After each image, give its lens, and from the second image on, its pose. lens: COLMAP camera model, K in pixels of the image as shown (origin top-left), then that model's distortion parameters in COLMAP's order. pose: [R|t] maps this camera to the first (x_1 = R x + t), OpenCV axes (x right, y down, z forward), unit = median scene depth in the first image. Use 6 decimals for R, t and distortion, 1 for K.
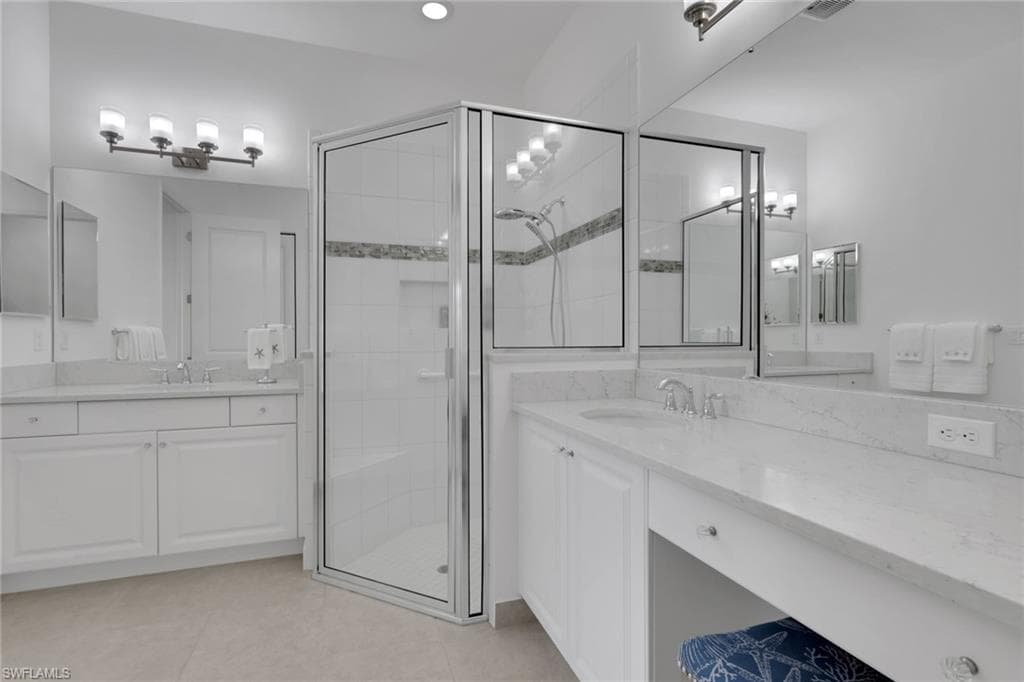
lens RADIAL K [[479.4, 0, 512.0], [0, 479.4, 341.0], [0, 0, 1]] dist [-0.001336, -0.000301]
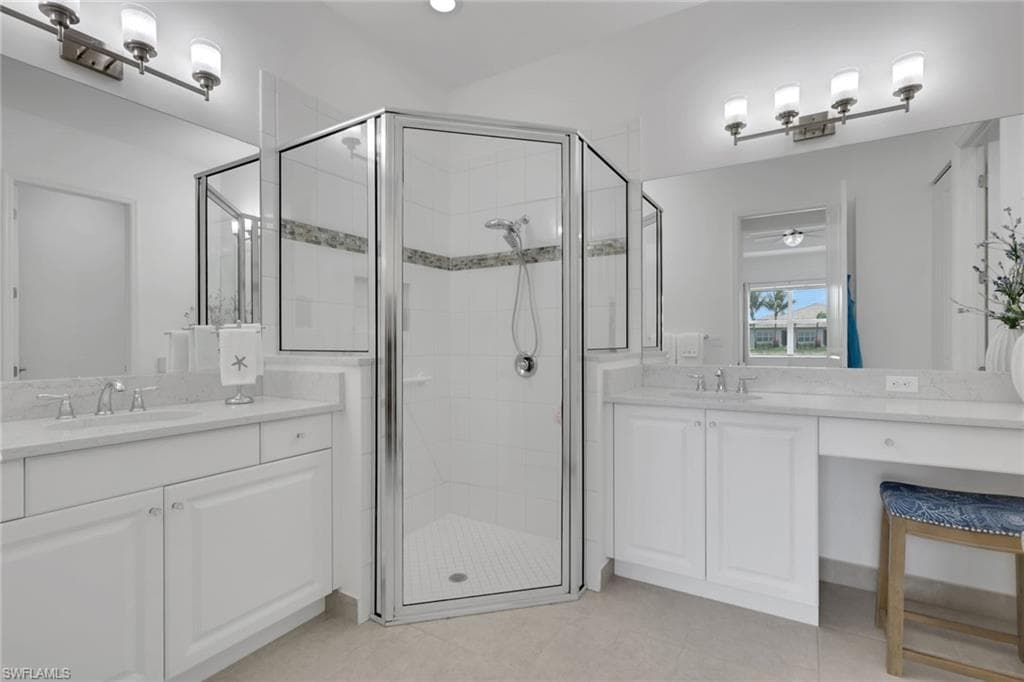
lens RADIAL K [[484.3, 0, 507.2], [0, 484.3, 344.4], [0, 0, 1]] dist [-0.002781, 0.000010]
pose [[0.764419, -0.002776, 0.644714, -0.678792], [0.007721, 0.999958, -0.004849, 0.004303], [-0.644674, 0.008684, 0.764409, 0.175613]]
